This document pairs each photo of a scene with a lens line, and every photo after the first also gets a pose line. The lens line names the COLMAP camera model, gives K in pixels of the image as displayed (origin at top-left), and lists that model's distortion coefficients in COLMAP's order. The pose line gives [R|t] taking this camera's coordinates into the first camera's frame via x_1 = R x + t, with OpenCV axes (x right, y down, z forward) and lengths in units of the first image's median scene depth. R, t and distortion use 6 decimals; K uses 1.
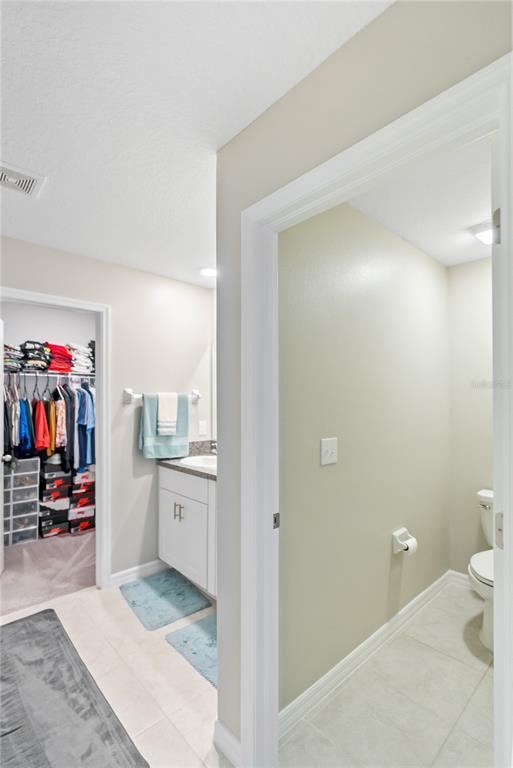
lens RADIAL K [[359.3, 0, 255.6], [0, 359.3, 441.2], [0, 0, 1]] dist [-0.006295, -0.000021]
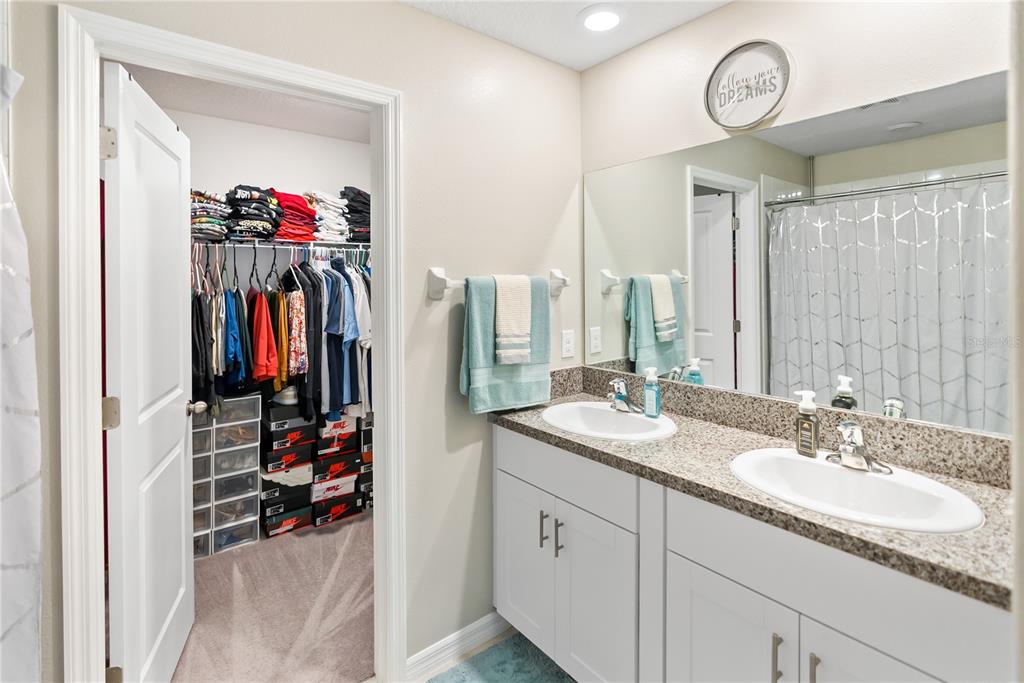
lens RADIAL K [[479.1, 0, 513.0], [0, 479.1, 340.4], [0, 0, 1]] dist [-0.006295, -0.000021]
pose [[0.998109, -0.004089, -0.061334, -0.168452], [0.004395, 0.999979, 0.004862, -0.040663], [0.061313, -0.005122, 0.998105, 0.287204]]
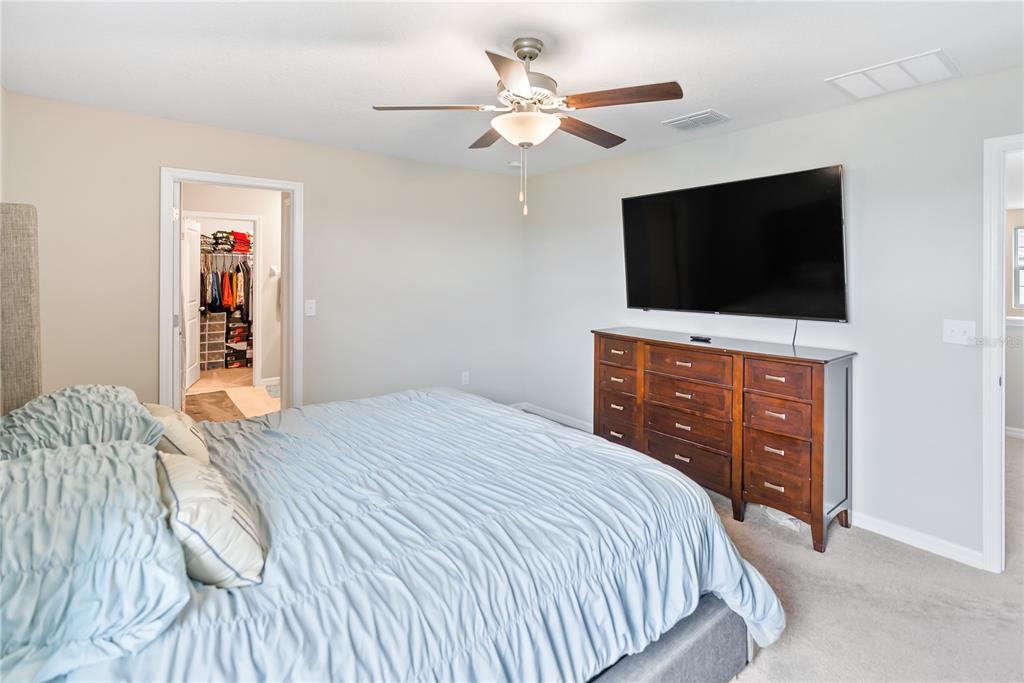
lens RADIAL K [[479.1, 0, 510.8], [0, 479.1, 338.9], [0, 0, 1]] dist [-0.006295, -0.000021]
pose [[0.997963, 0.021896, -0.059915, 0.675974], [-0.020399, 0.999467, 0.025497, 0.082010], [0.060441, -0.024223, 0.997878, -0.875003]]
